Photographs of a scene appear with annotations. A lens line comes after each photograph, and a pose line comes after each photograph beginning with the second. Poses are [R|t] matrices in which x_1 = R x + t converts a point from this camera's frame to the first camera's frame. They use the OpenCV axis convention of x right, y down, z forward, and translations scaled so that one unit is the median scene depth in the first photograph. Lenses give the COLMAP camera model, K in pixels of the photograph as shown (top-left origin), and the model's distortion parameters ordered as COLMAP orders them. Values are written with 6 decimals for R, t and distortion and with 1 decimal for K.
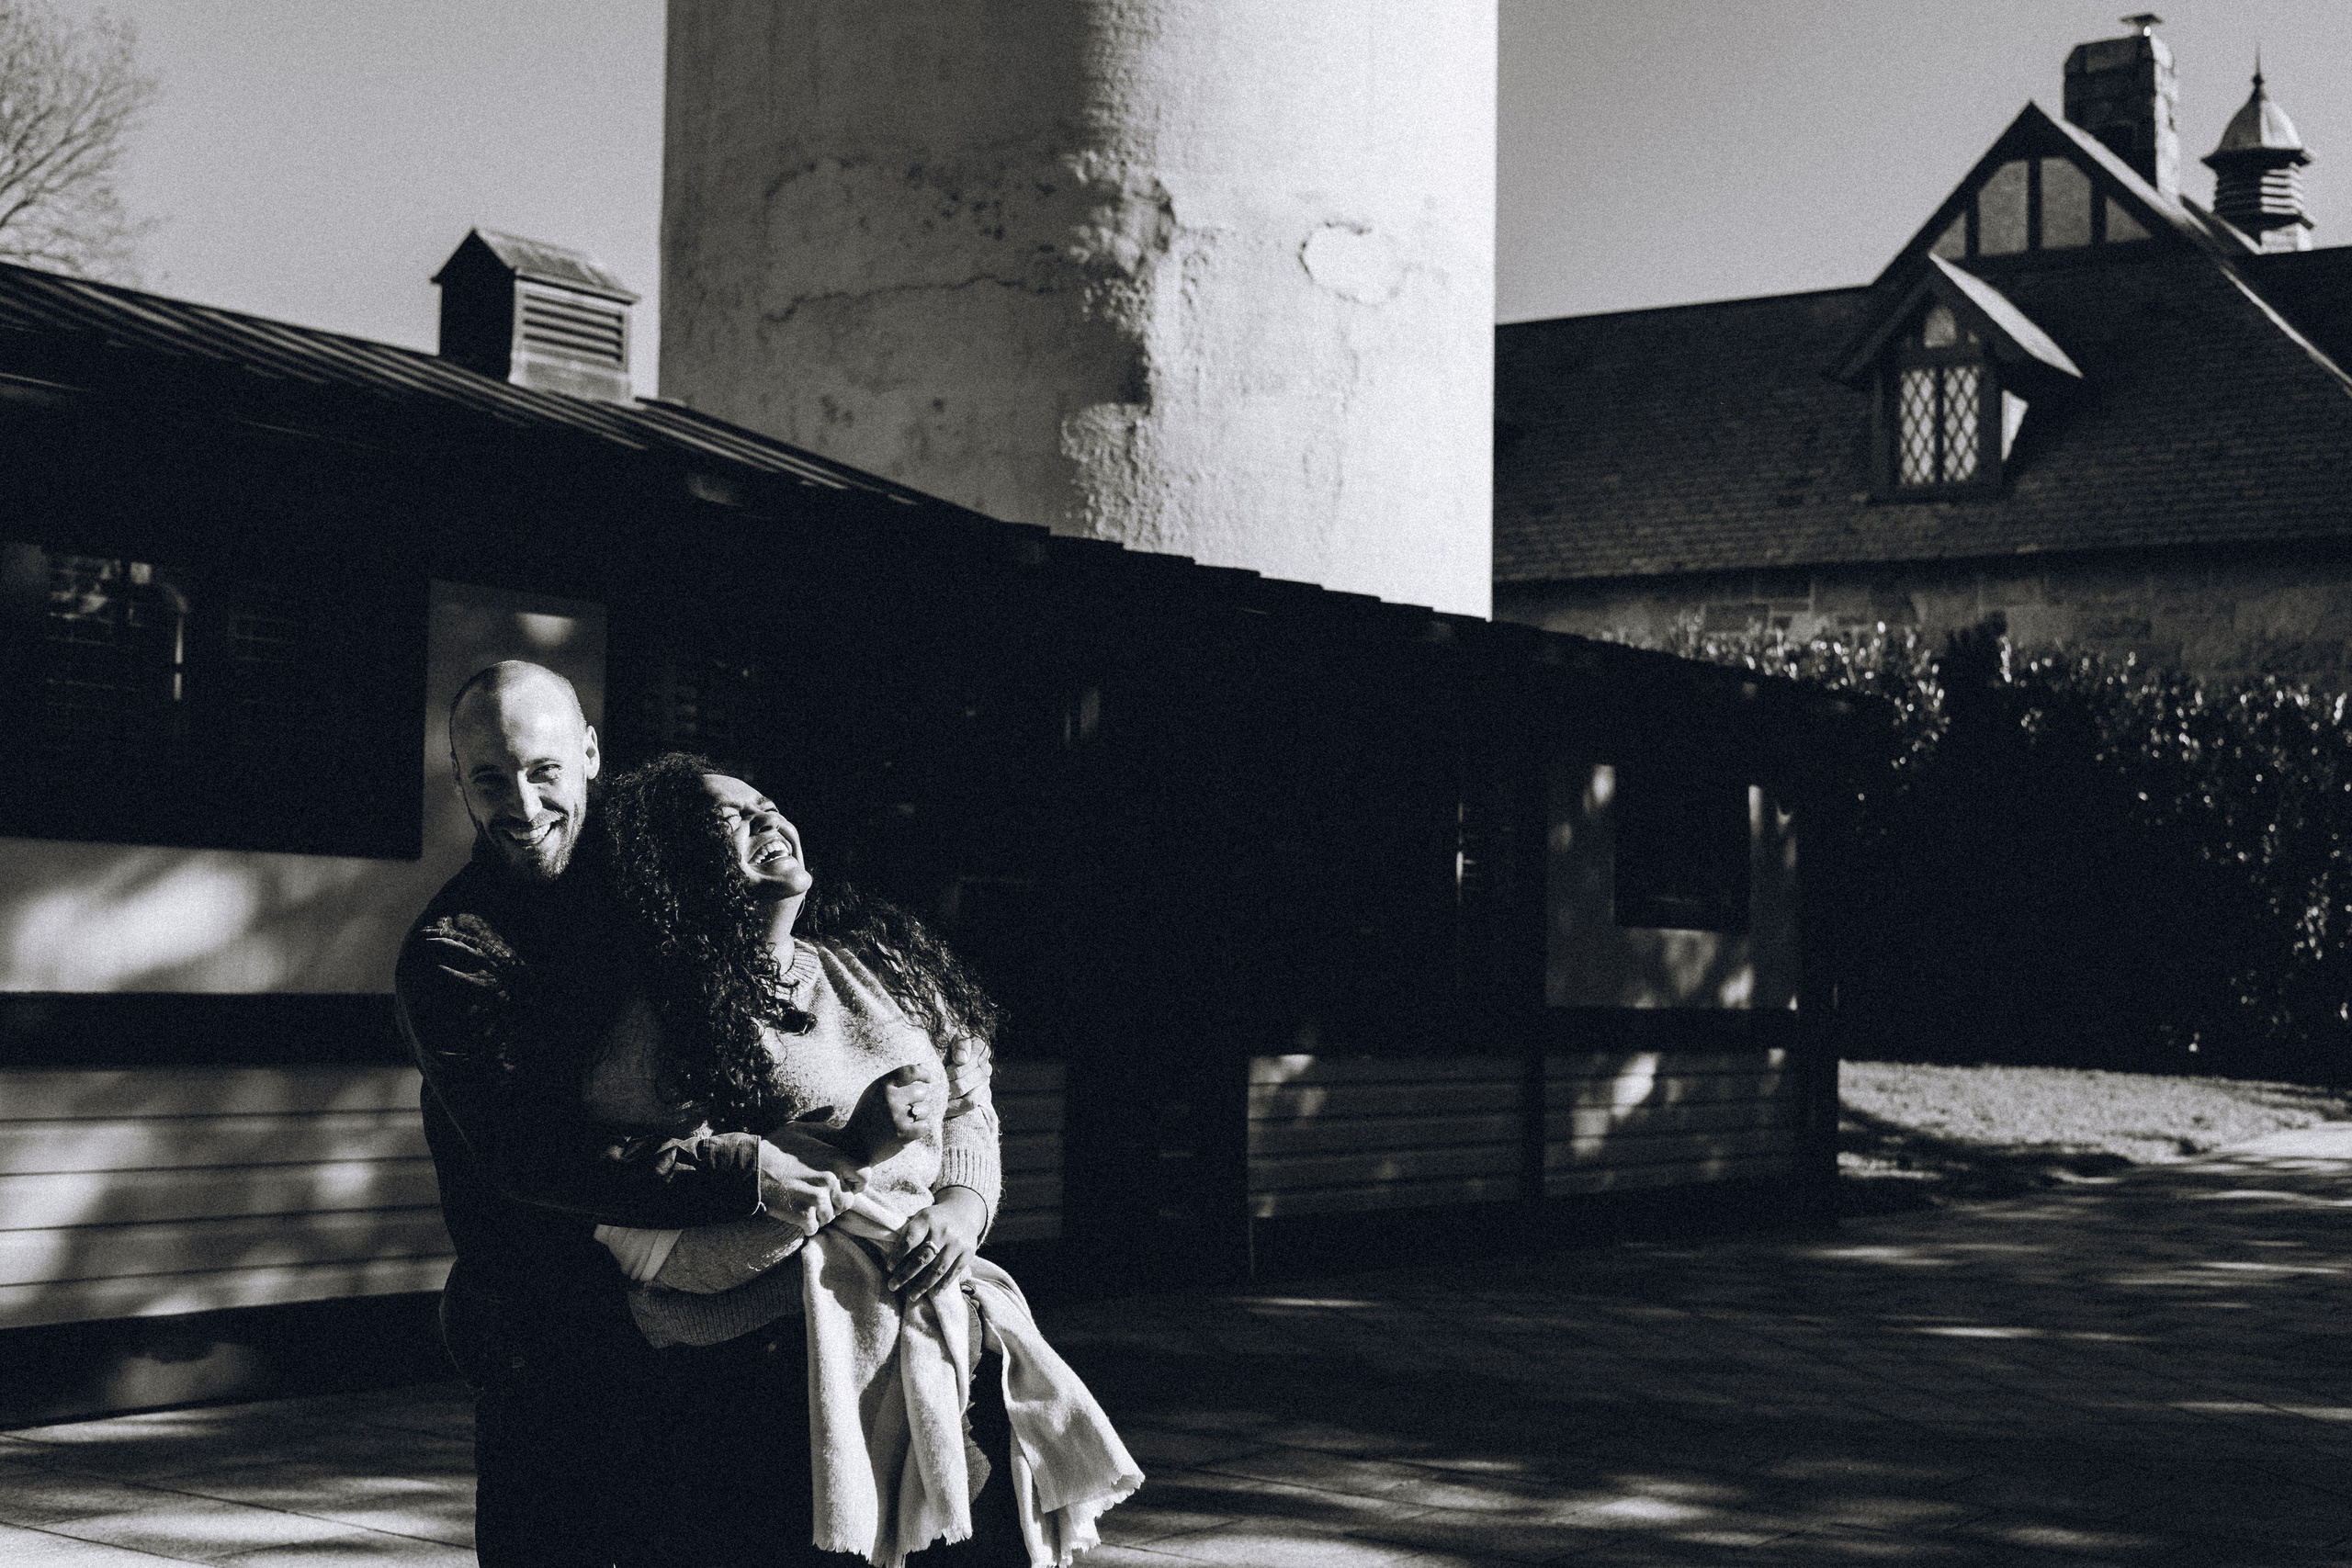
lens RADIAL K [[3700.8, 0, 1210.9], [0, 3700.8, 769.2], [0, 0, 1]] dist [0.027323, 0.000000]
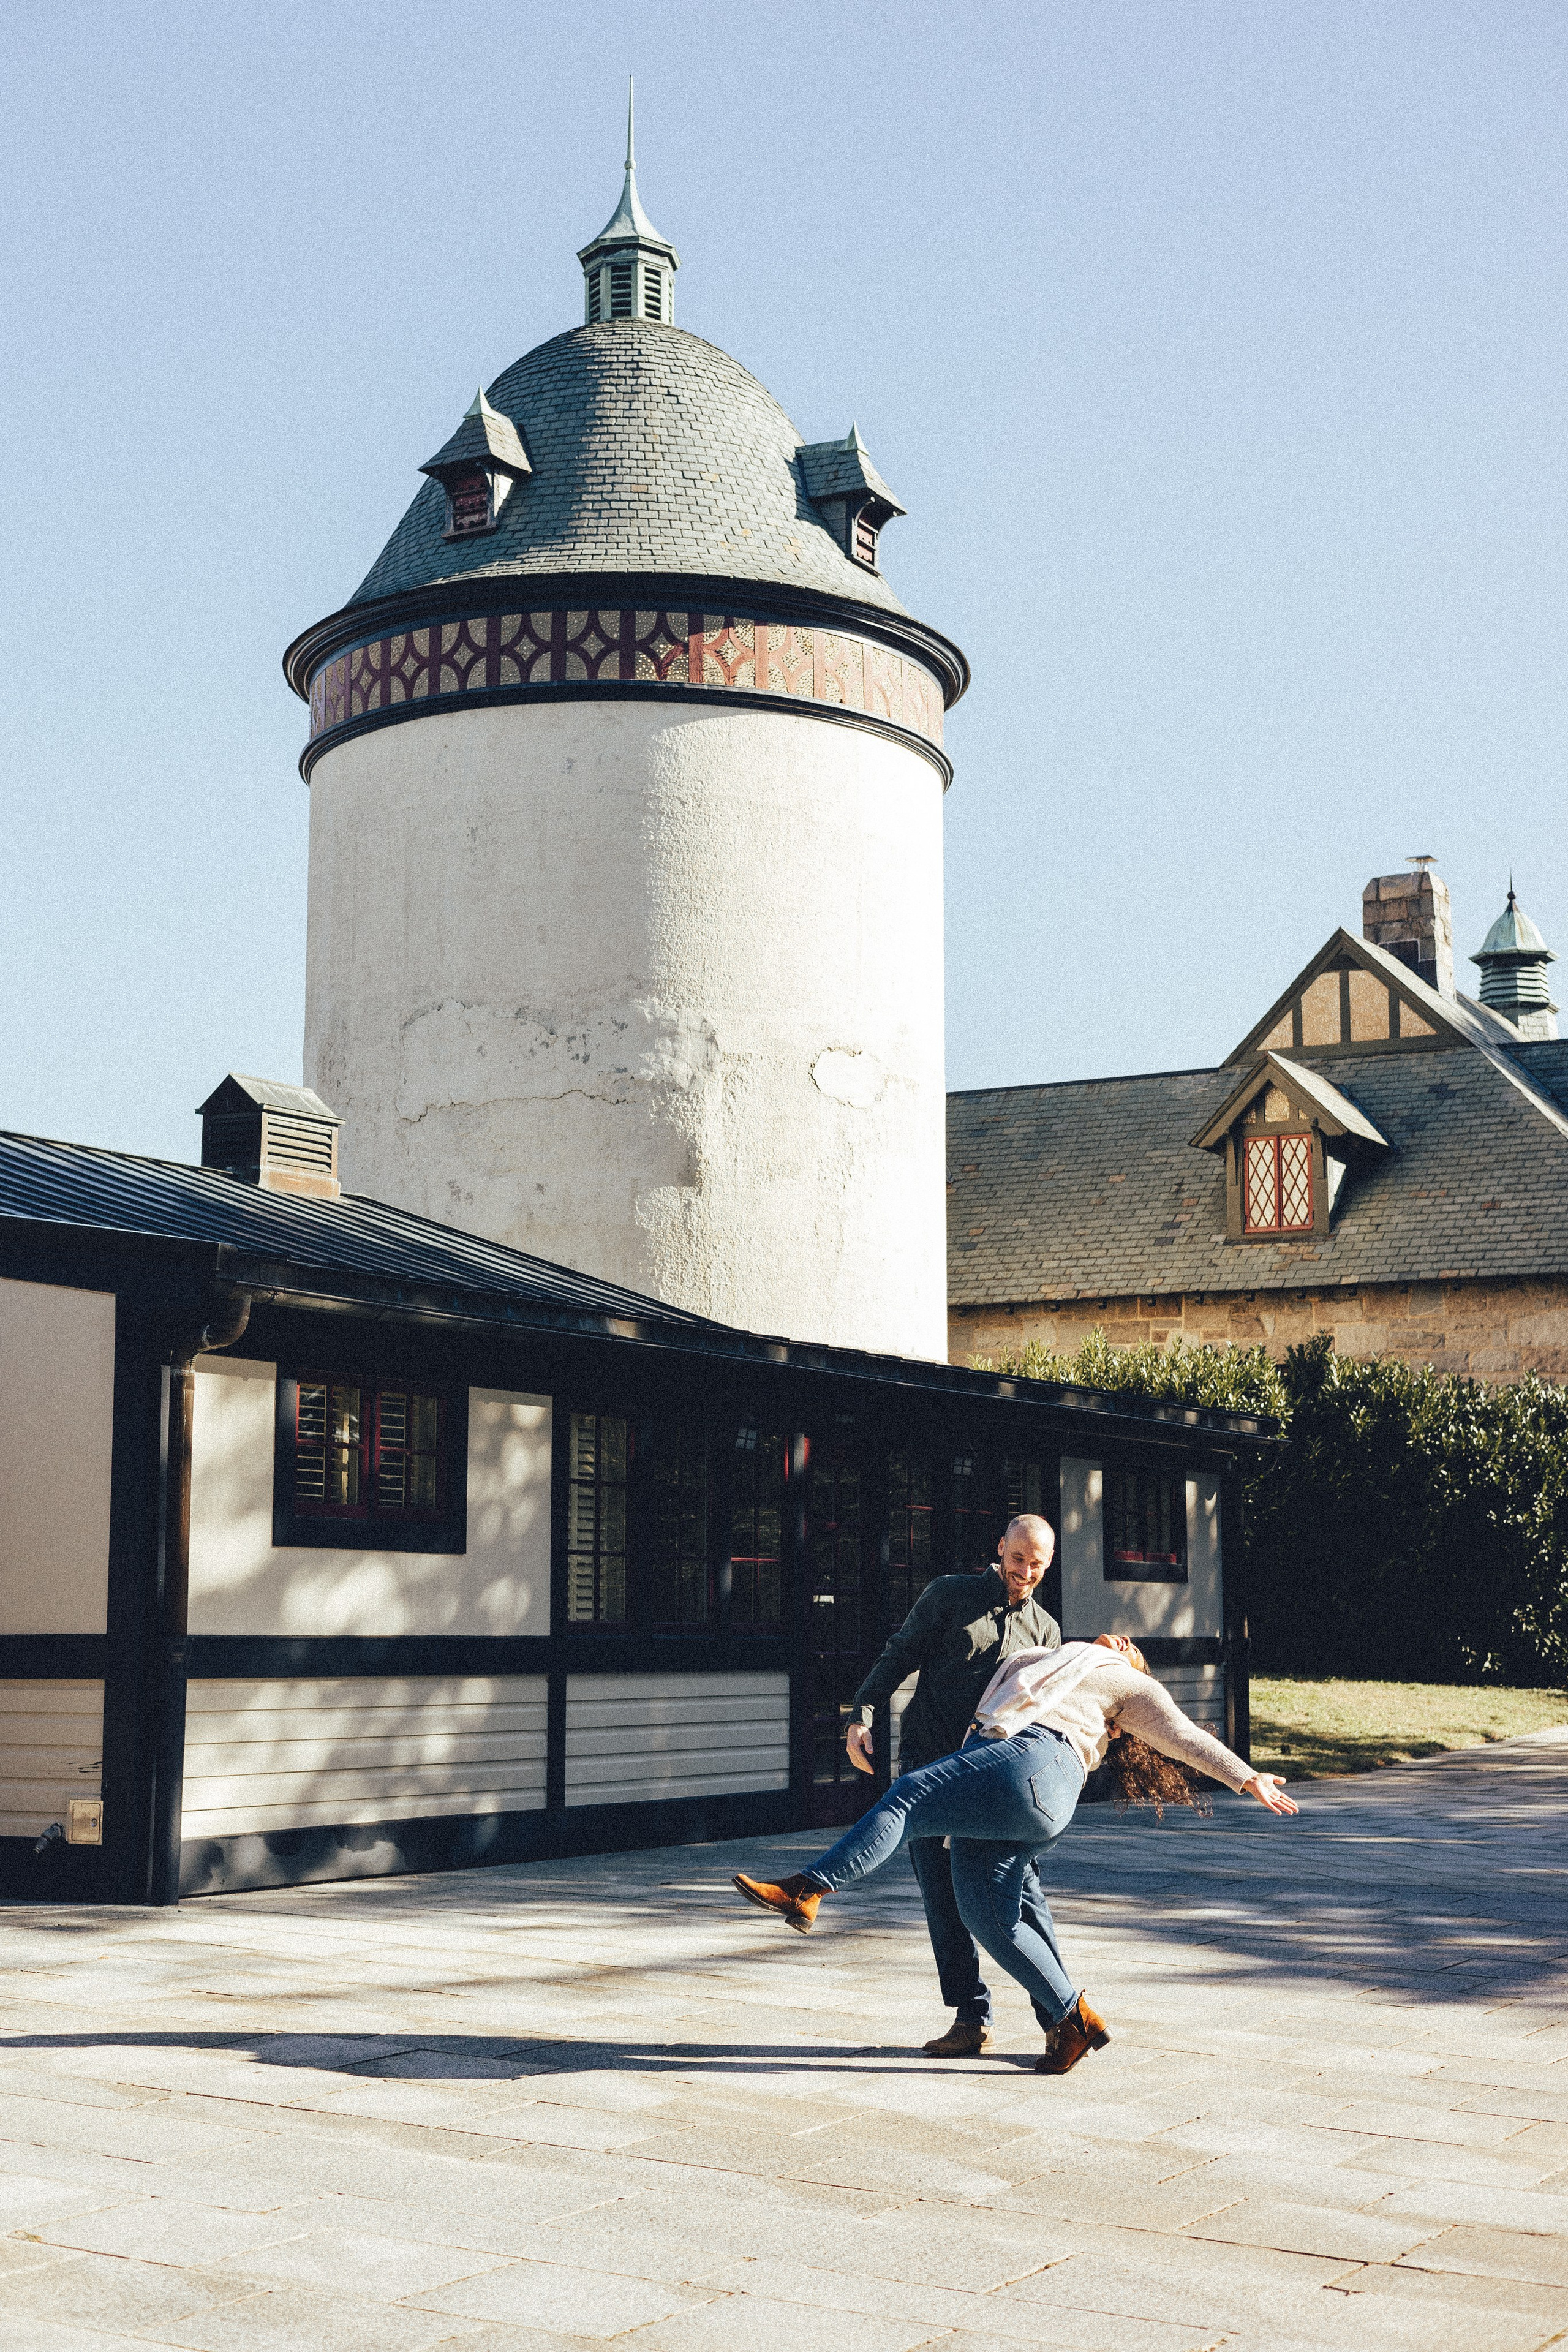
lens RADIAL K [[3427.6, 0, 794.7], [0, 3427.6, 1160.1], [0, 0, 1]] dist [0.016084, 0.000000]
pose [[0.997741, -0.006001, 0.066908, -0.063833], [0.011211, 0.996909, -0.077759, -0.012041], [-0.066234, 0.078333, 0.994725, -0.219824]]
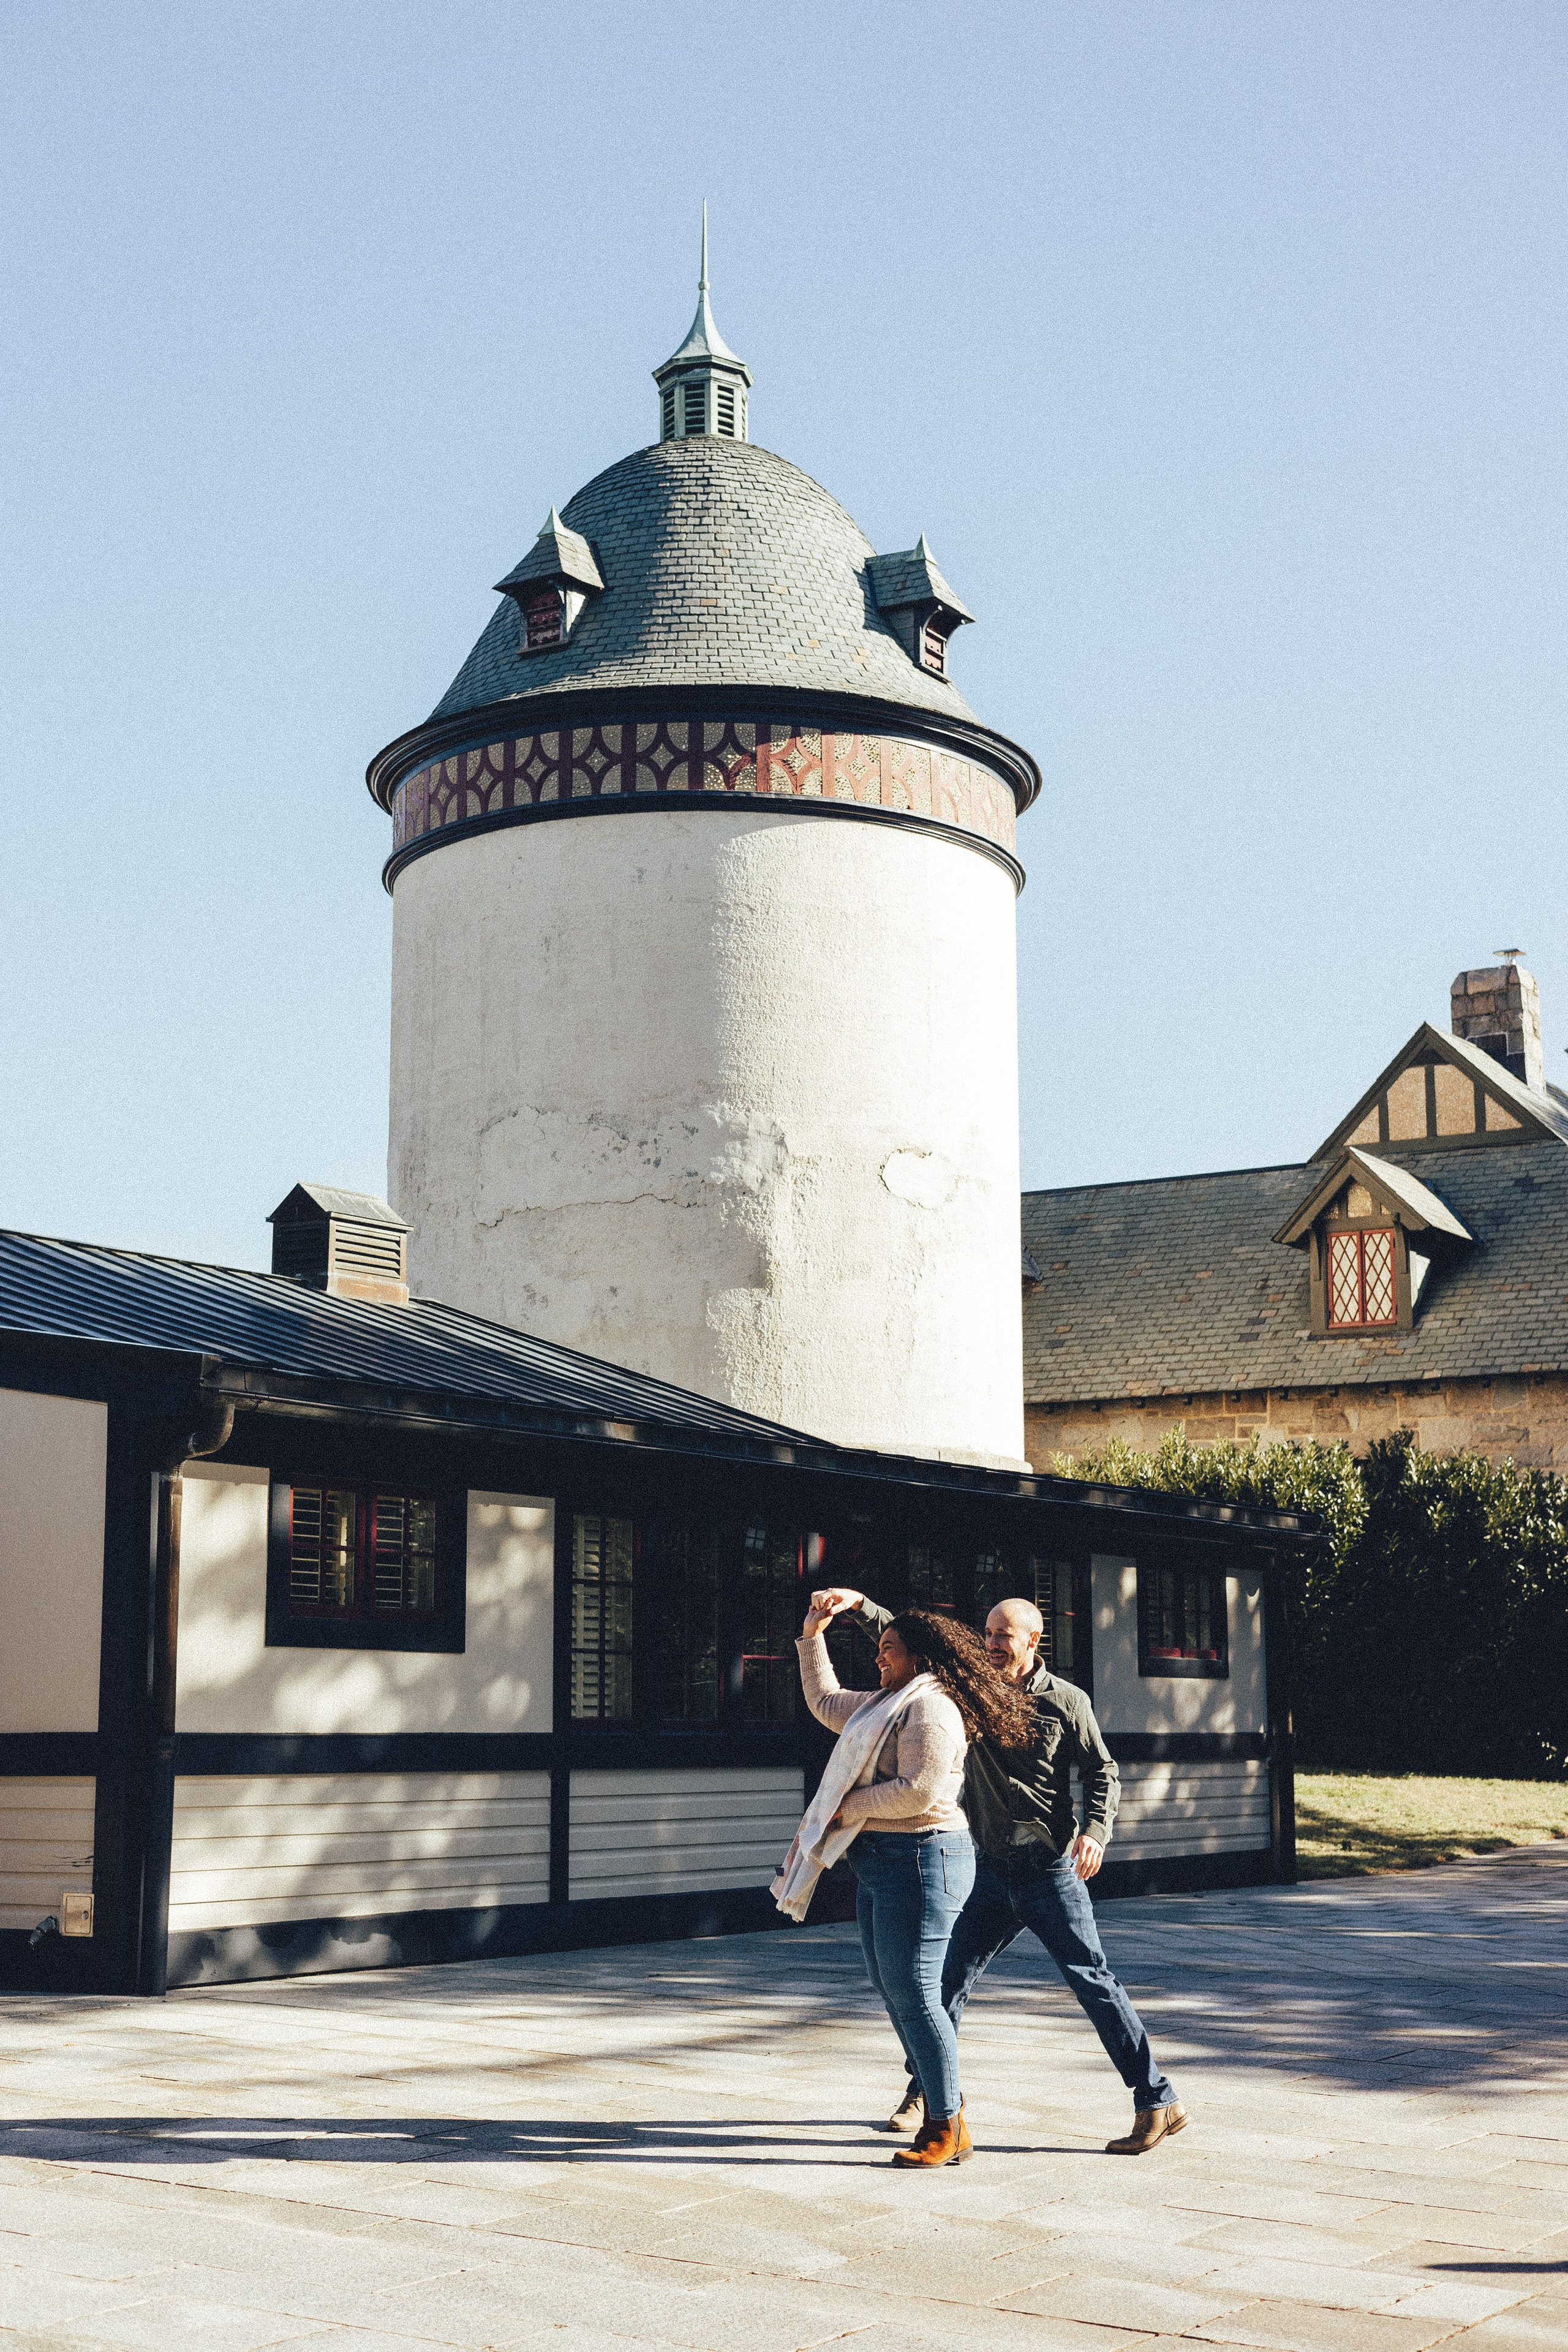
lens RADIAL K [[3427.6, 0, 782.9], [0, 3427.6, 1169.6], [0, 0, 1]] dist [0.016084, 0.000000]
pose [[0.999694, -0.015001, 0.019676, -0.035405], [0.016960, 0.994481, -0.103542, -0.012246], [-0.018014, 0.103844, 0.994430, -0.236612]]
